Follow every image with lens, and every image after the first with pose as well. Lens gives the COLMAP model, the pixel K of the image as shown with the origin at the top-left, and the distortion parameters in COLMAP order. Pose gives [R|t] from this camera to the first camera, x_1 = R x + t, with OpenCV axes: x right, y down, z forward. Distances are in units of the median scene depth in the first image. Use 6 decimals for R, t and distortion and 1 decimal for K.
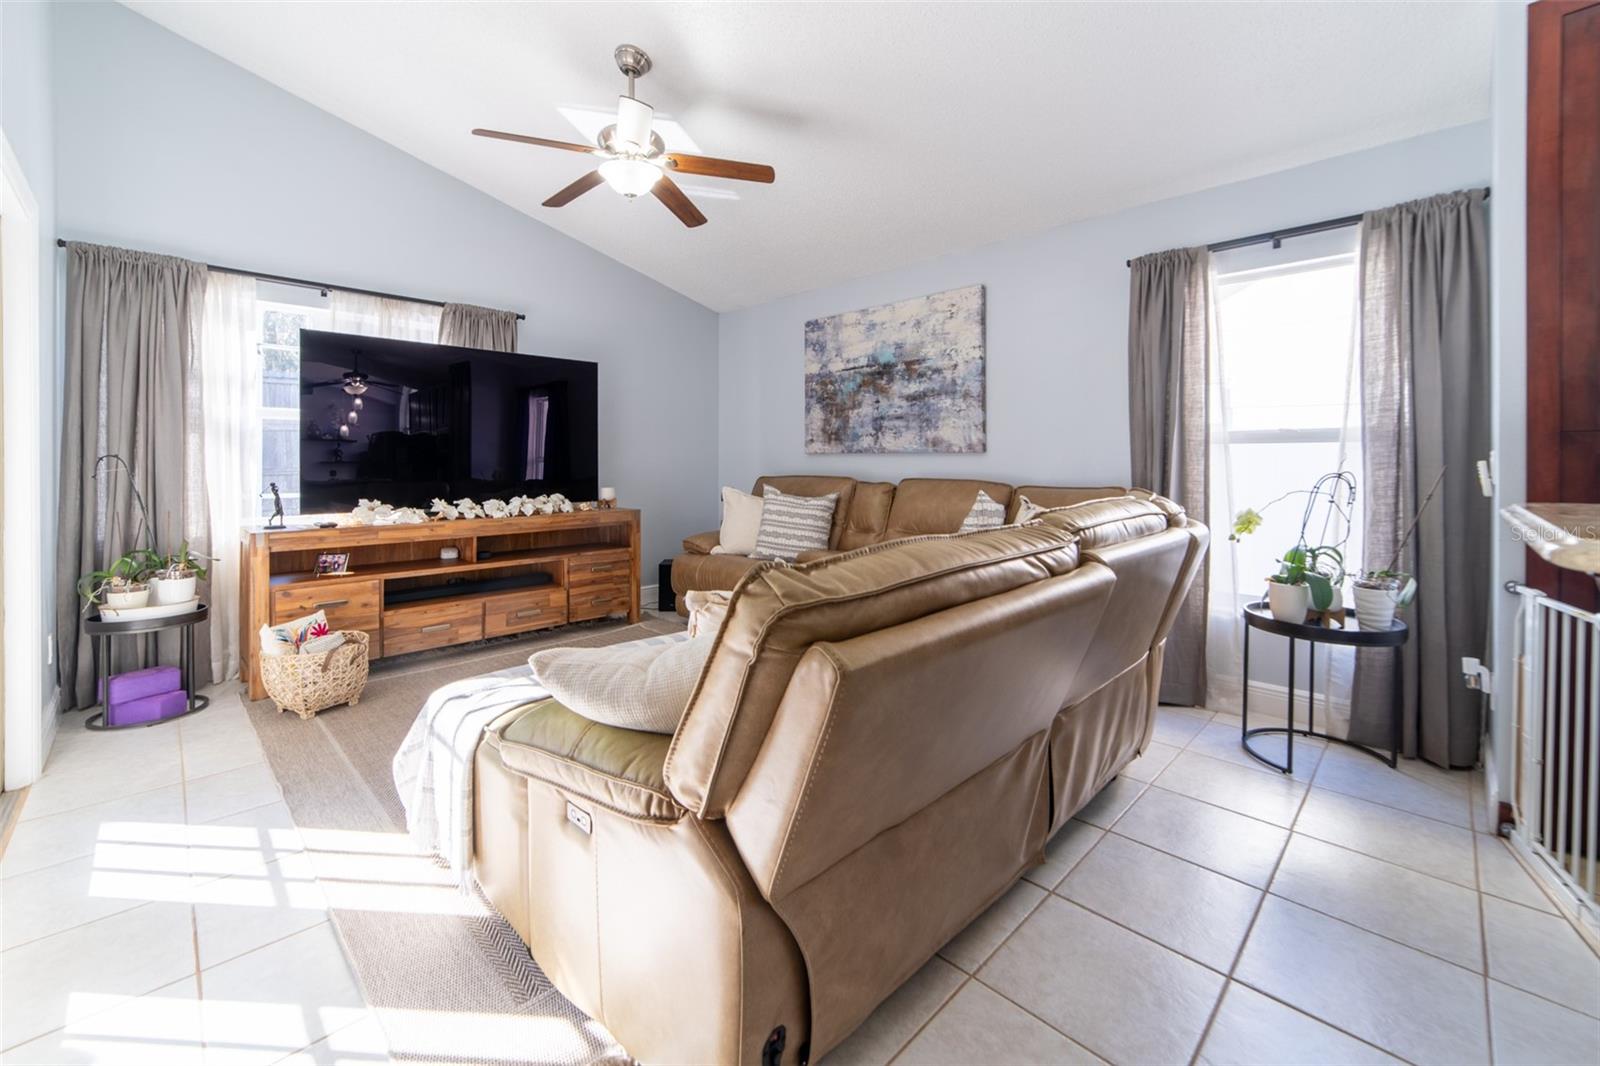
lens RADIAL K [[651.1, 0, 769.9], [0, 651.1, 455.9], [0, 0, 1]] dist [-0.015088, 0.004358]
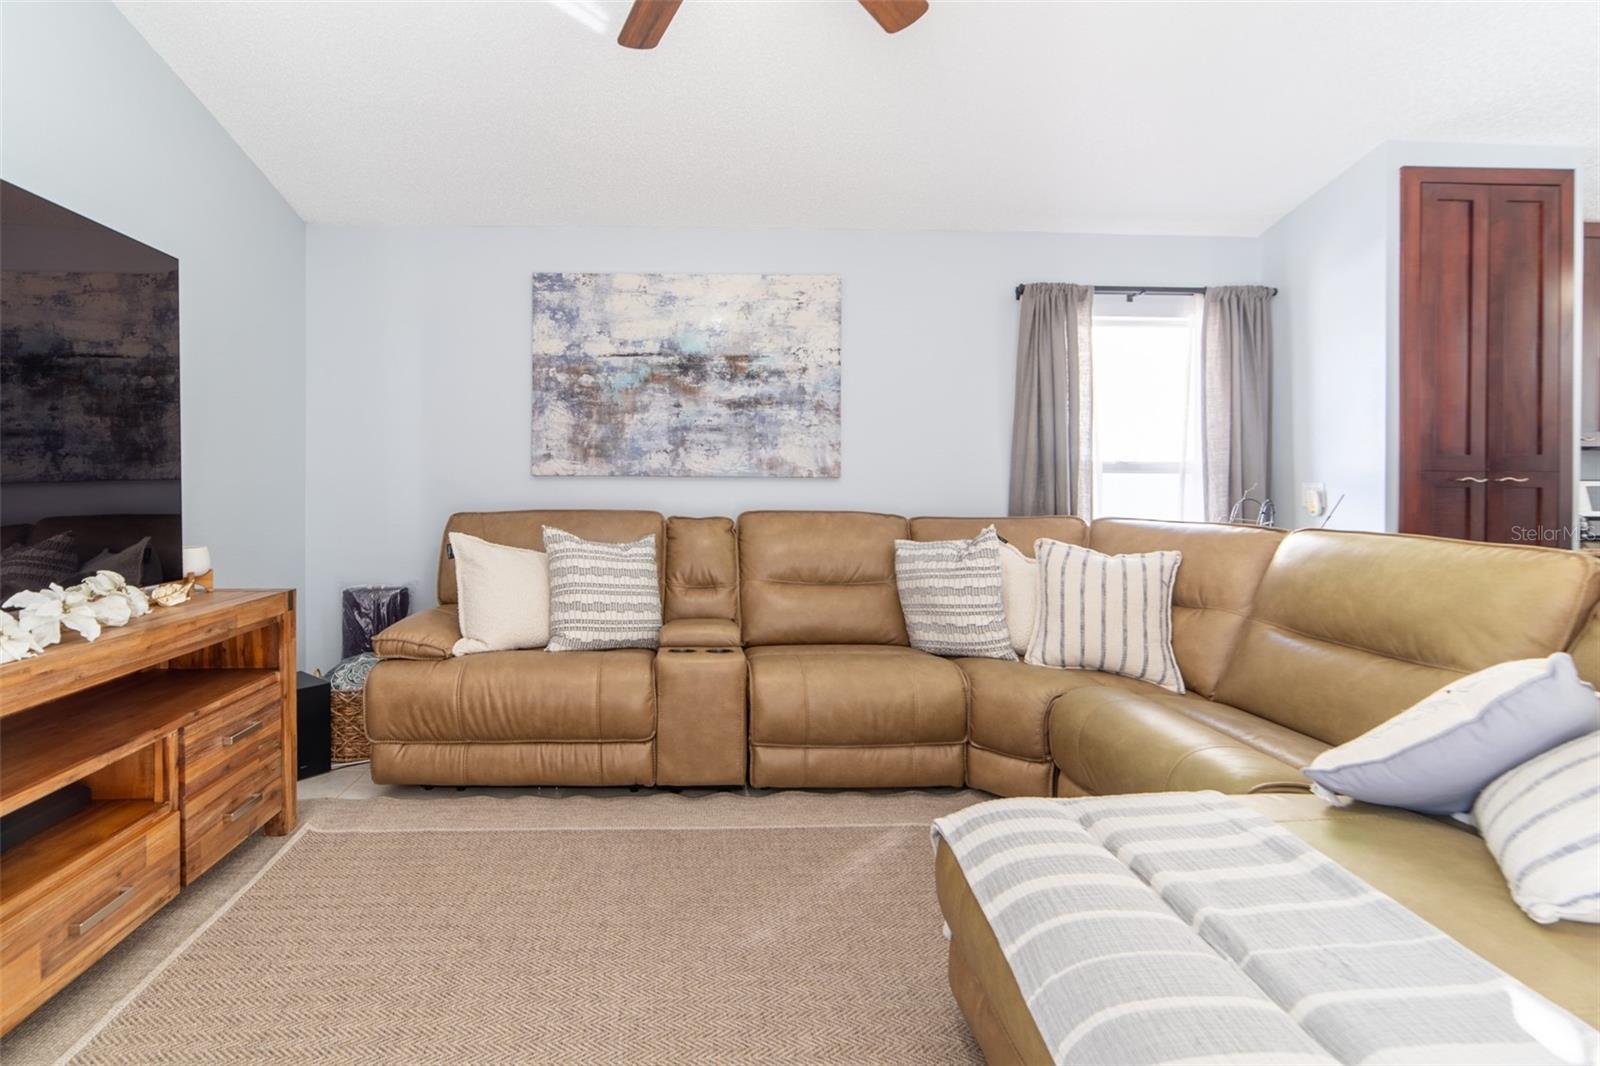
lens RADIAL K [[693.7, 0, 712.5], [0, 693.7, 494.3], [0, 0, 1]] dist [-0.018191, 0.001440]
pose [[0.674419, -0.004931, 0.738333, -0.389195], [-0.009014, 0.999848, 0.014911, 0.003356], [-0.738294, -0.016712, 0.674272, 0.463624]]
